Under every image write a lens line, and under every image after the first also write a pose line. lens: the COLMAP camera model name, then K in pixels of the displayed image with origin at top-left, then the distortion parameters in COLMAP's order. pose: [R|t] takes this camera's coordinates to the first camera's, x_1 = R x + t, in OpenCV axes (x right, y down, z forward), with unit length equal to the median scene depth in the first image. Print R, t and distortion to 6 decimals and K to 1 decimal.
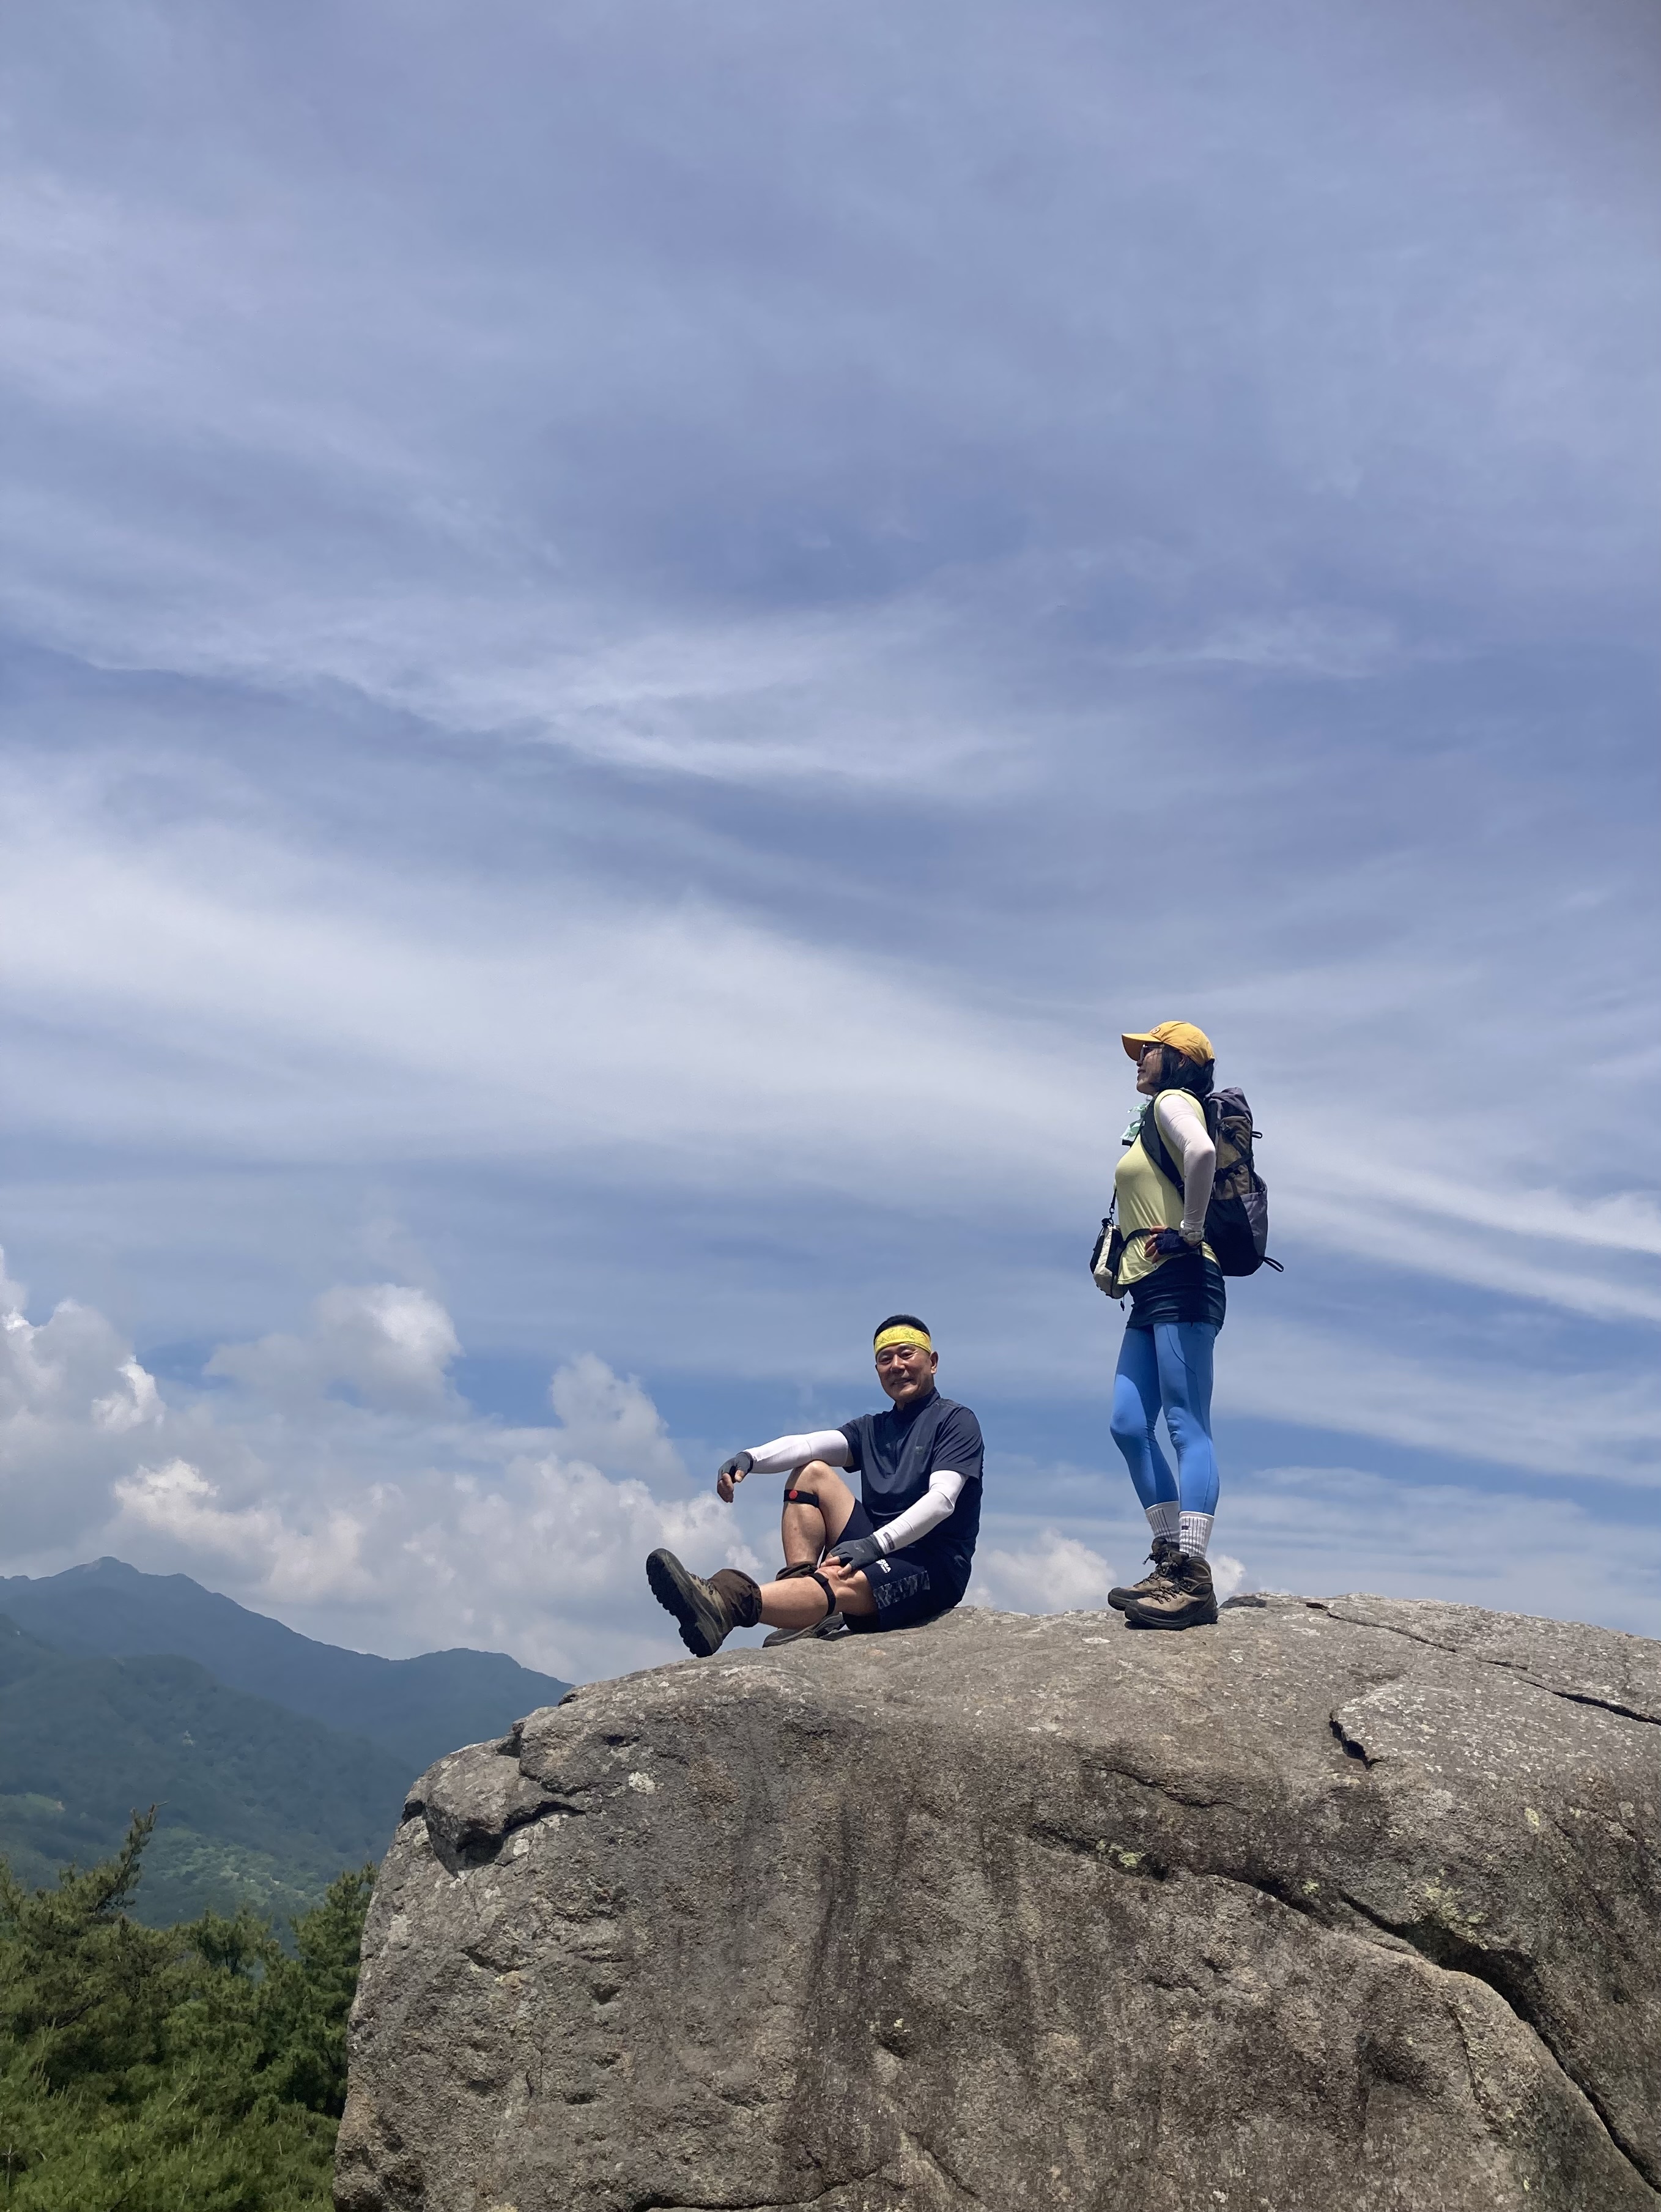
lens RADIAL K [[2031.2, 0, 909.2], [0, 2031.2, 1047.6], [0, 0, 1]] dist [-0.049247, 0.143365]
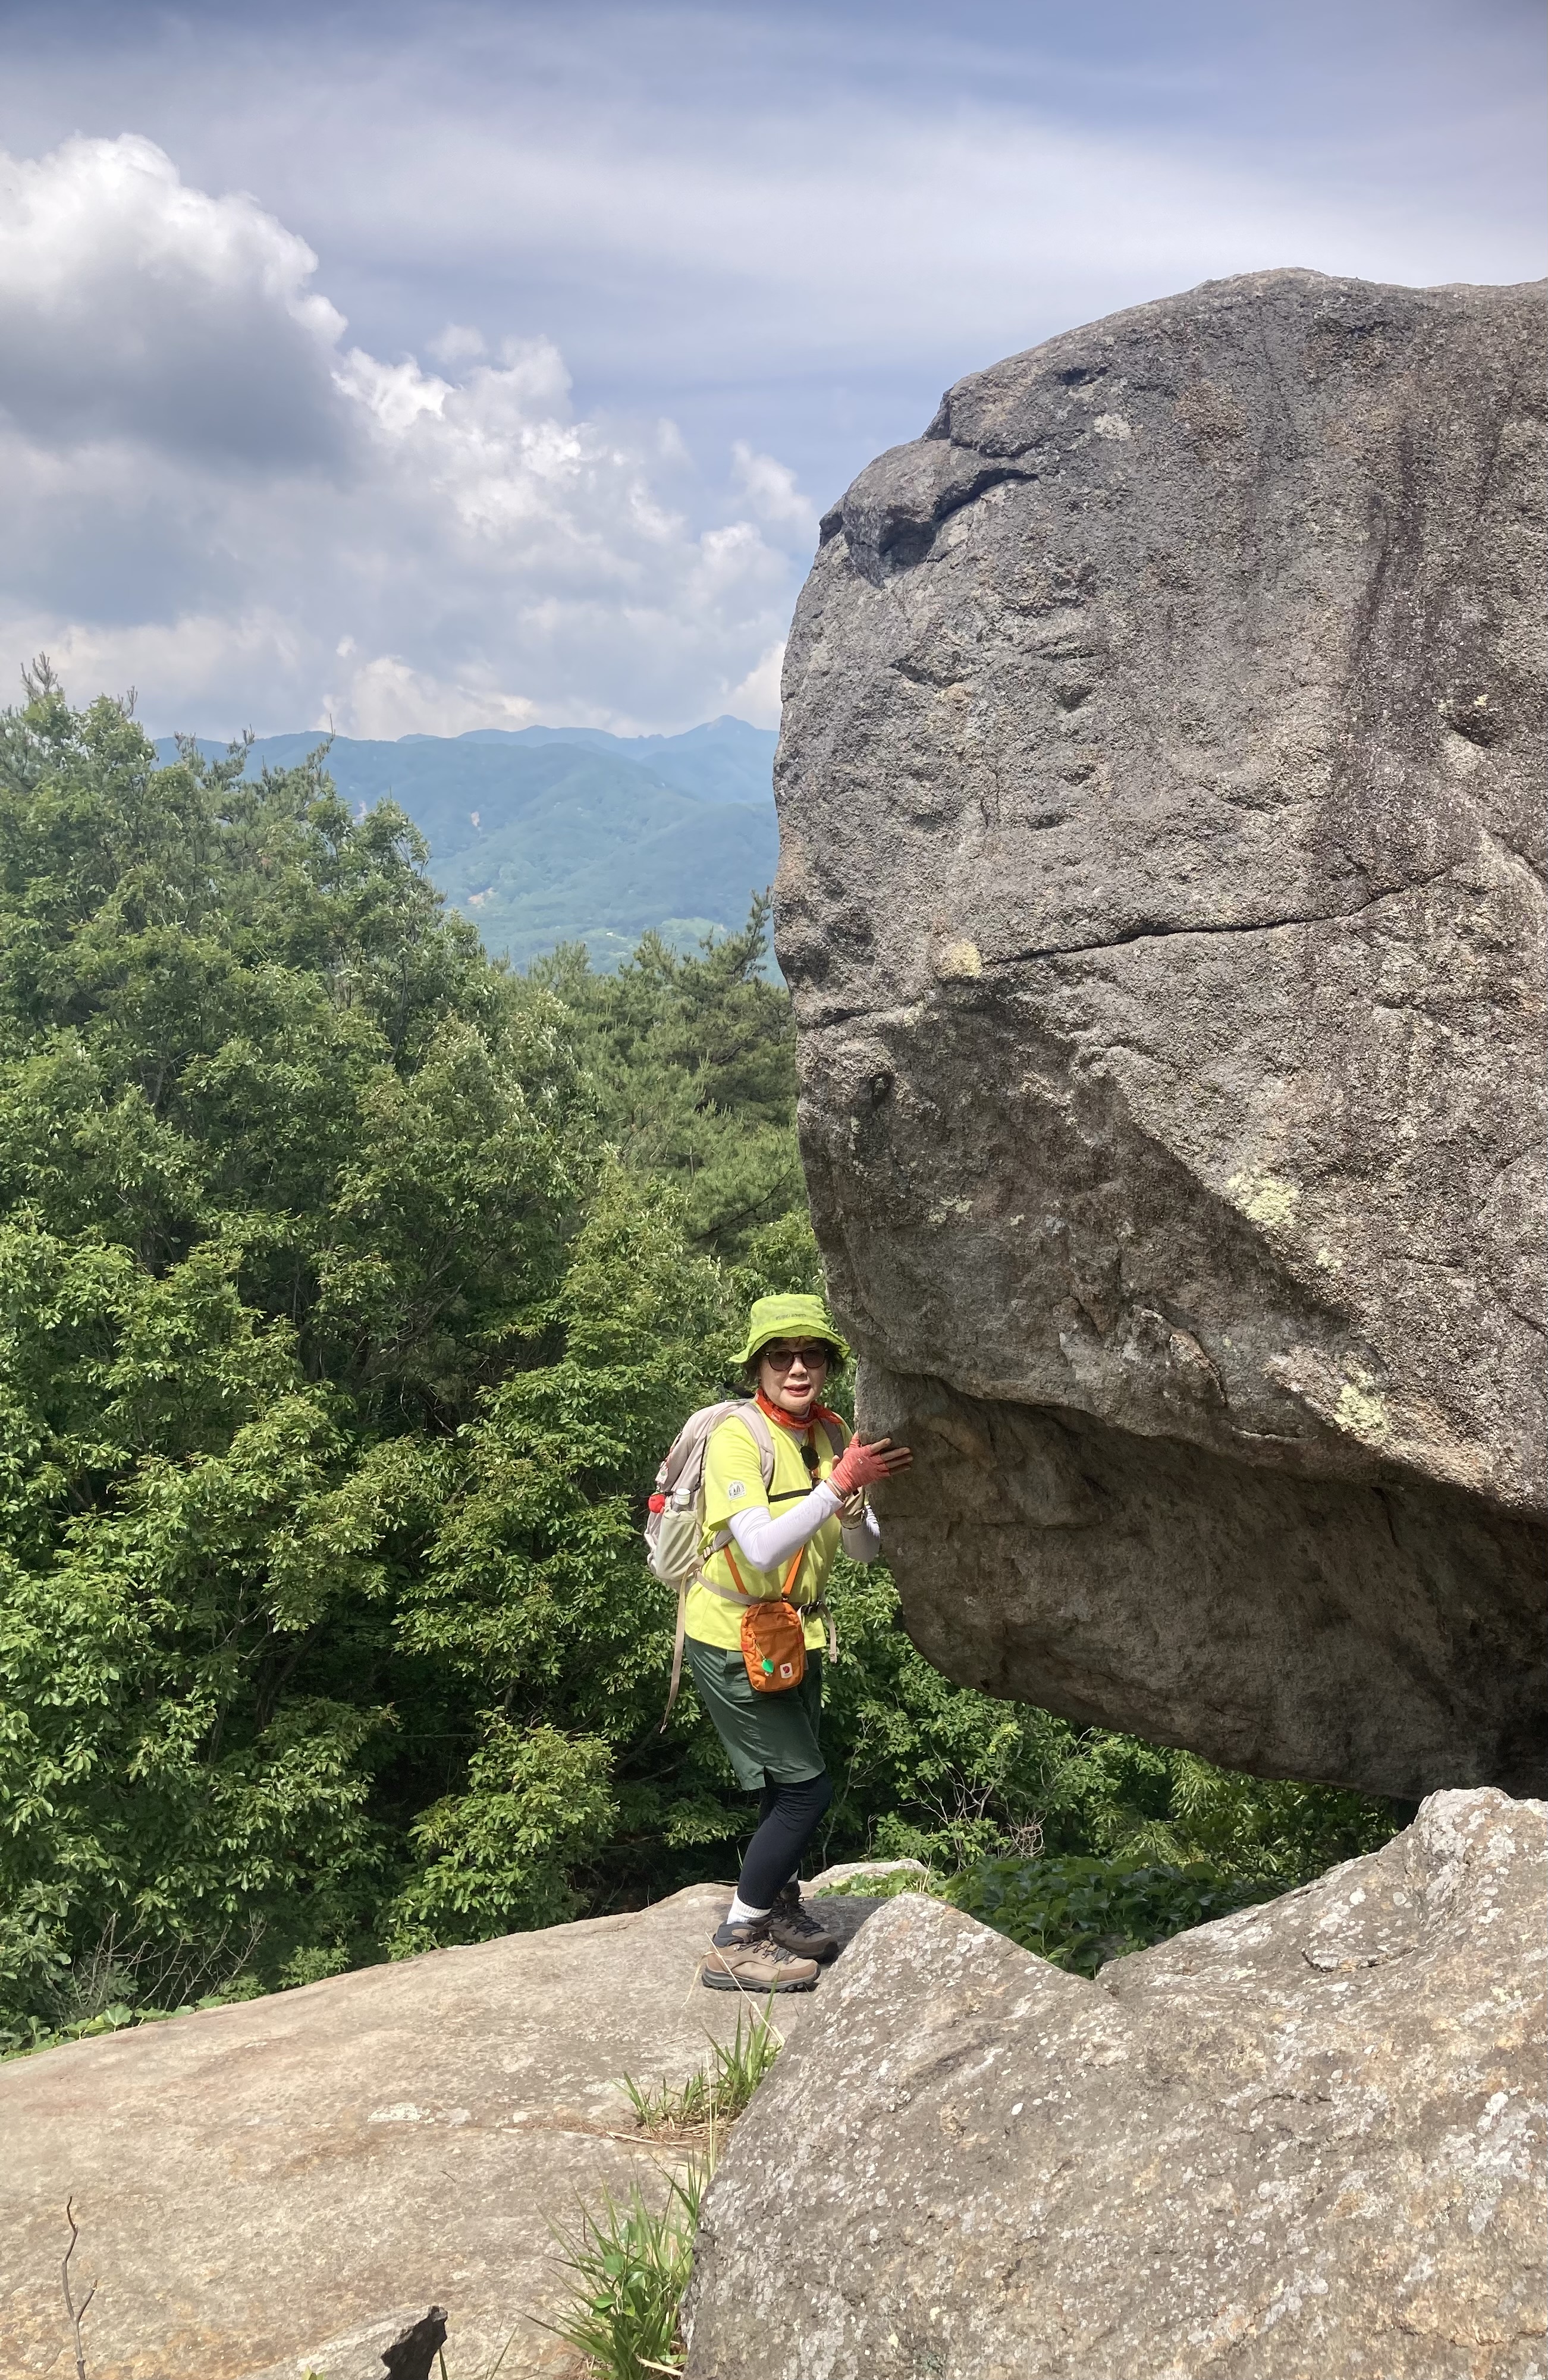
lens RADIAL K [[1935.9, 0, 917.3], [0, 1935.9, 1188.2], [0, 0, 1]] dist [0.179487, -0.582739]
pose [[0.962575, 0.025577, -0.269807, -0.005395], [0.104783, 0.882998, 0.457531, 0.293015], [0.249942, -0.468679, 0.847272, 0.287792]]
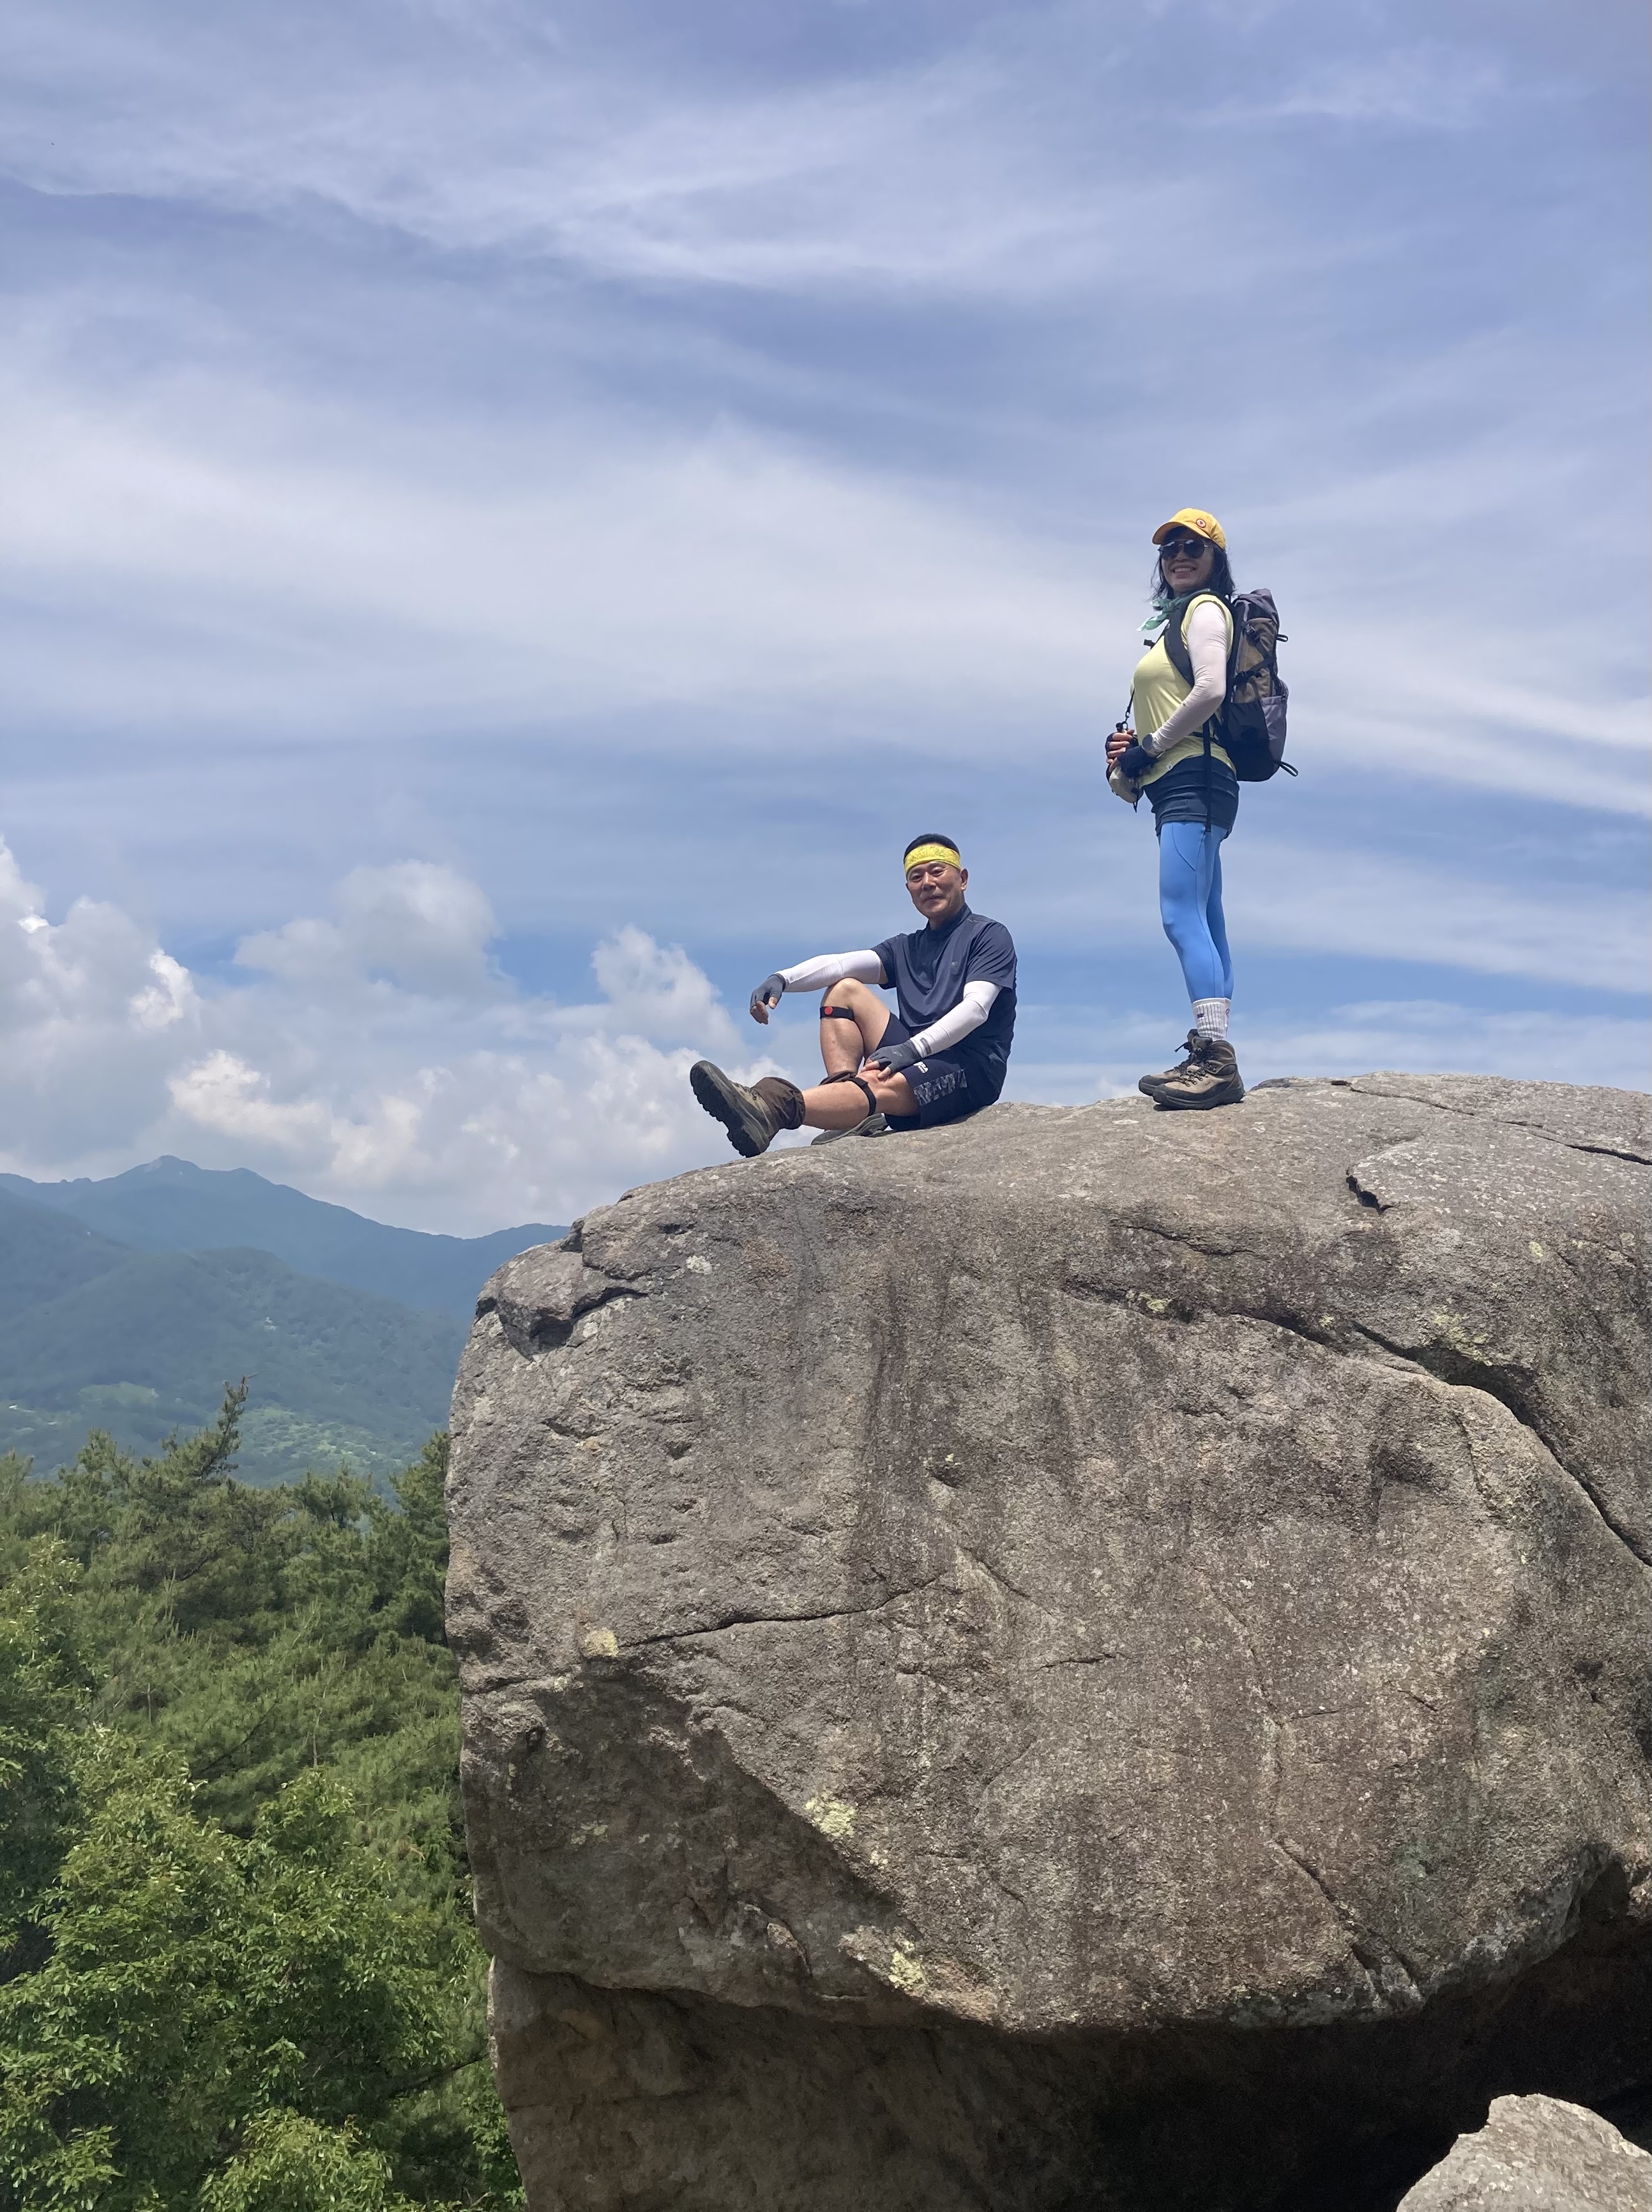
lens RADIAL K [[2089.5, 0, 952.6], [0, 2089.5, 1013.5], [0, 0, 1]] dist [0.126676, -0.365580]
pose [[0.998528, -0.053880, -0.006238, 0.015964], [0.054048, 0.978704, 0.198032, 0.024033], [-0.004565, -0.198077, 0.980176, -0.057861]]
